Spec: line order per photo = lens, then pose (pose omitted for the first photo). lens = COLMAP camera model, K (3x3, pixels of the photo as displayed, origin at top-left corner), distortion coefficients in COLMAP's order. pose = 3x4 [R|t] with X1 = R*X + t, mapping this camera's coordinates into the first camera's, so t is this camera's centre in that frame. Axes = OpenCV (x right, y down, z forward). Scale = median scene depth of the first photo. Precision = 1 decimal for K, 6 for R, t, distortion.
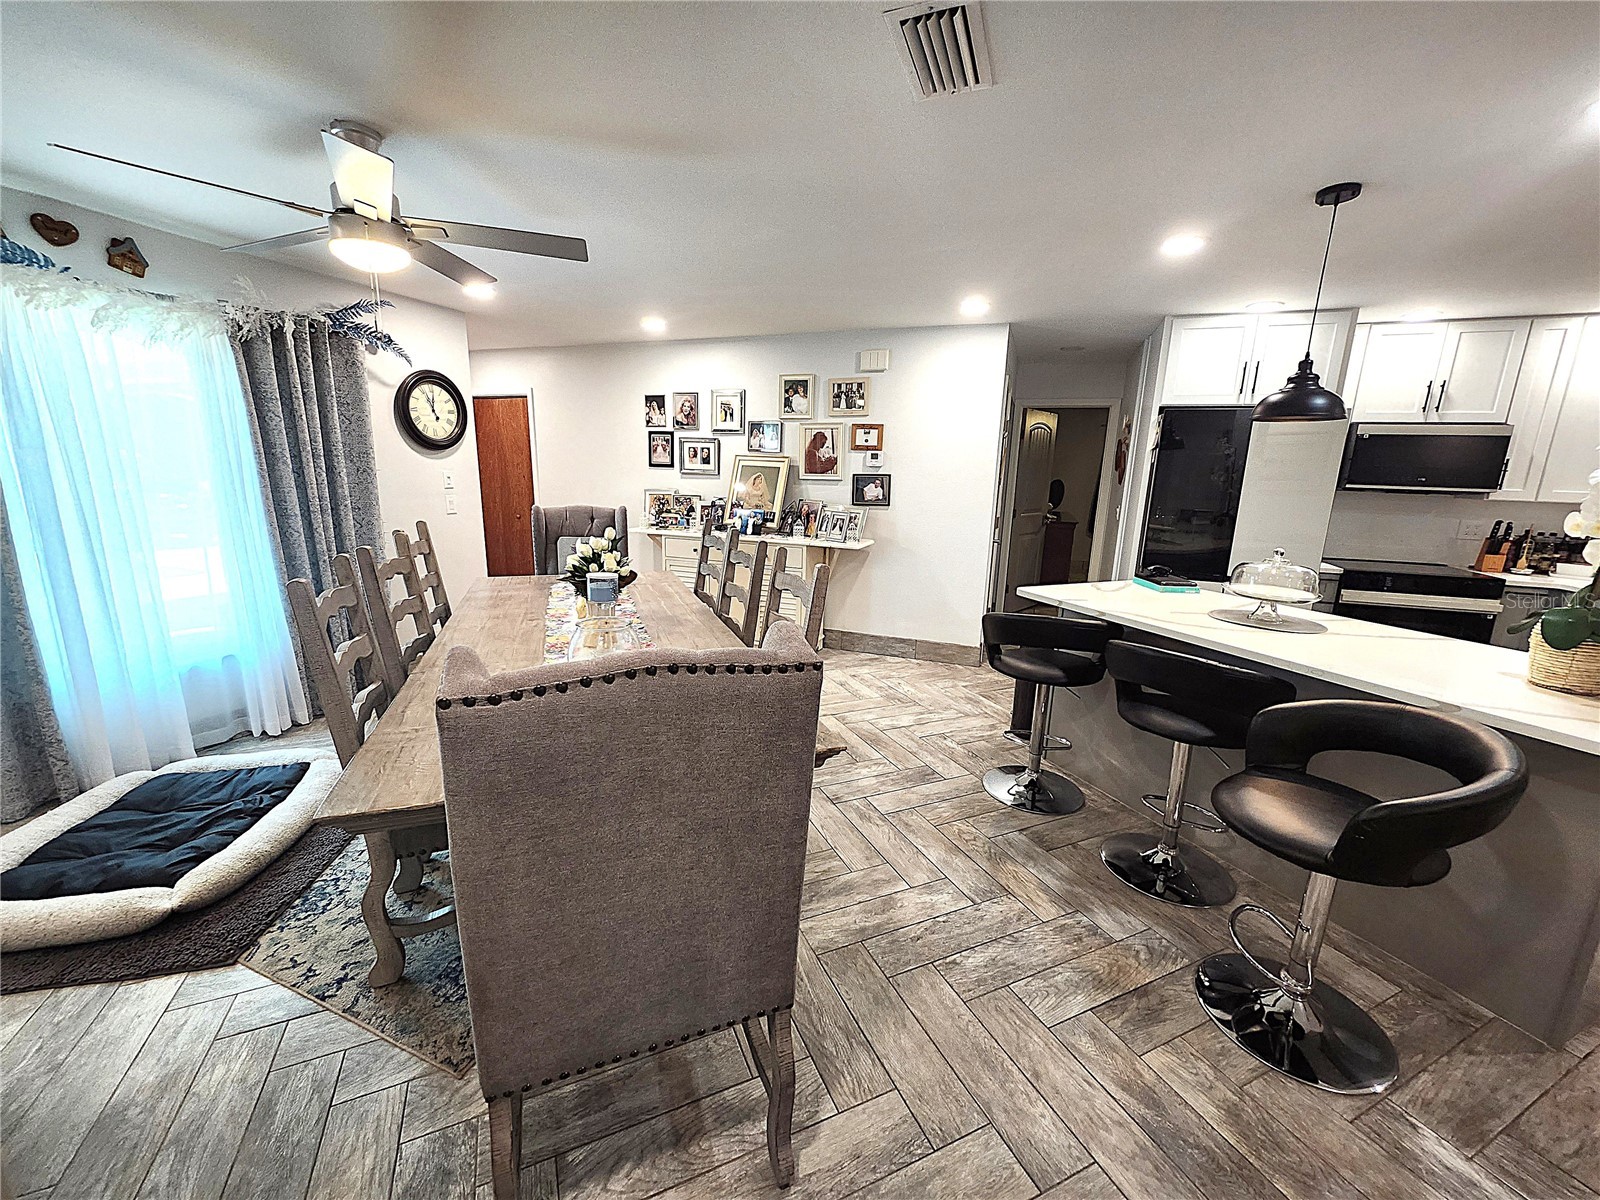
lens RADIAL K [[626.6, 0, 801.3], [0, 626.6, 603.3], [0, 0, 1]] dist [0.002150, -0.001859]
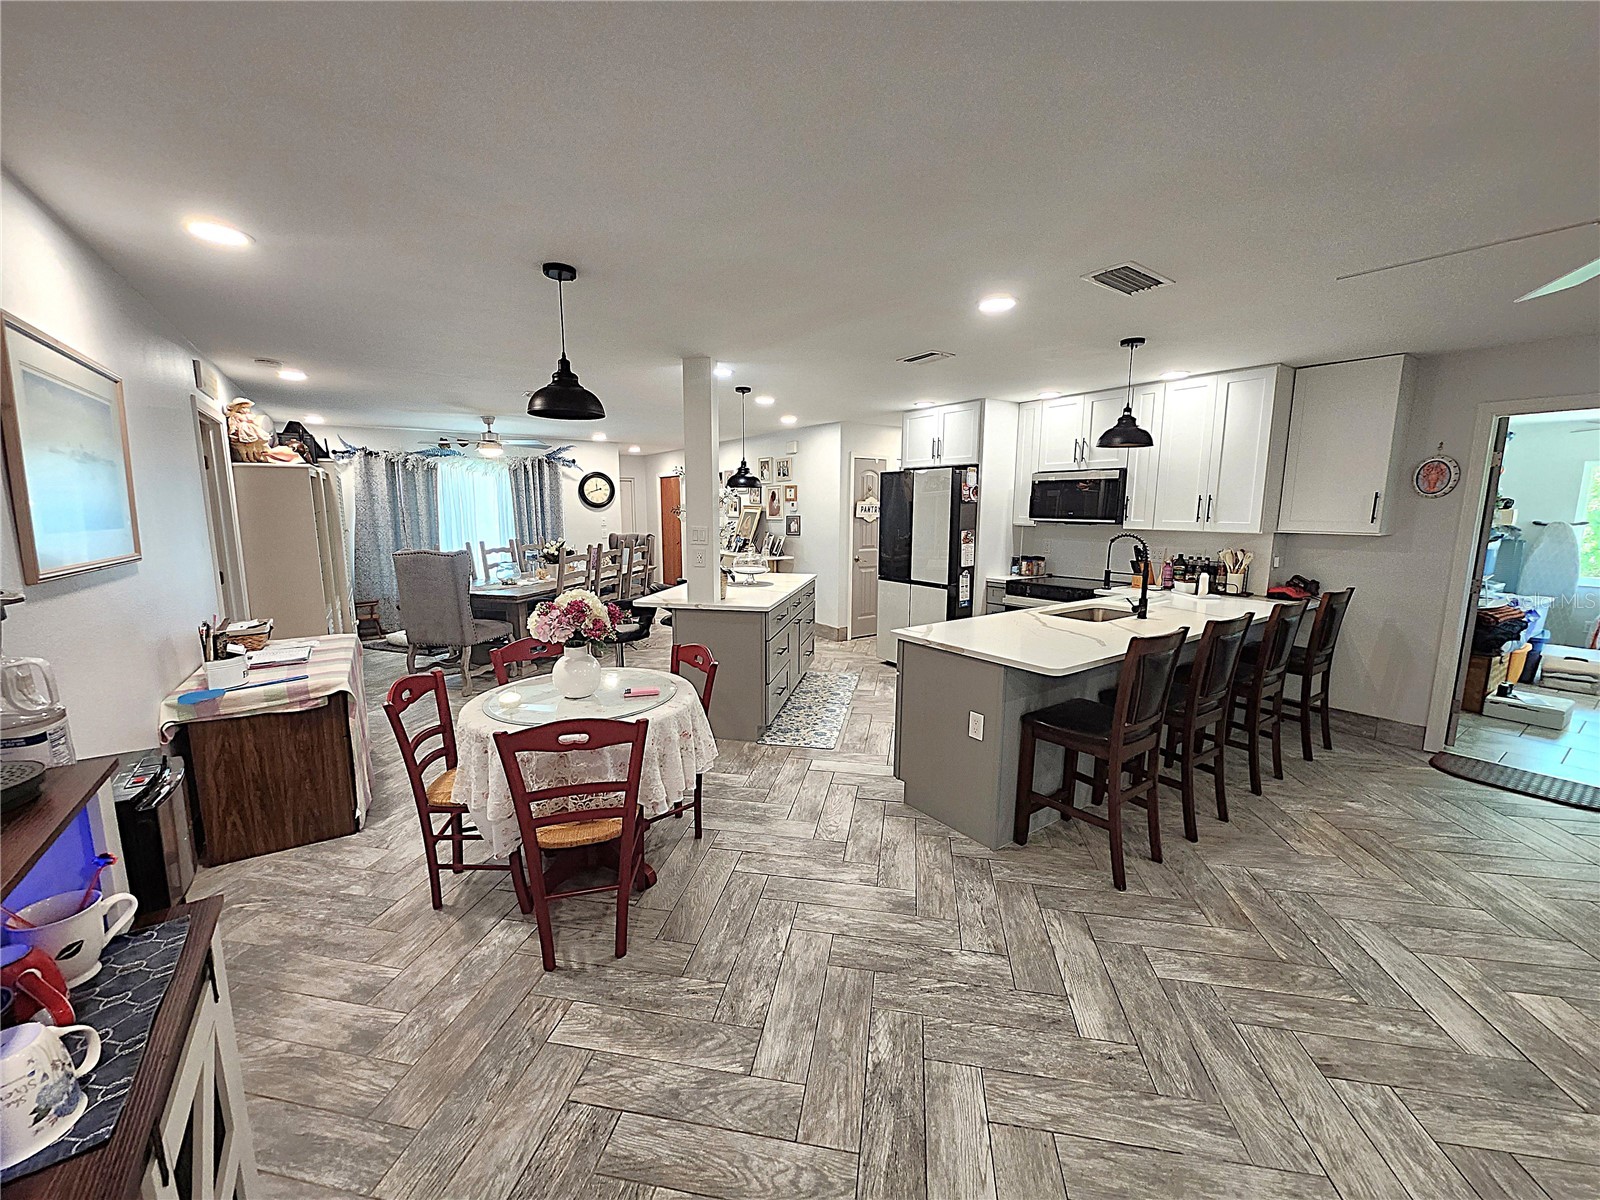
lens RADIAL K [[626.6, 0, 797.1], [0, 626.6, 601.5], [0, 0, 1]] dist [0.002150, -0.001859]
pose [[0.825658, 0.061513, -0.560807, 1.036877], [-0.103090, 0.993752, -0.042775, 0.080302], [0.554672, 0.093132, 0.826841, -0.305474]]
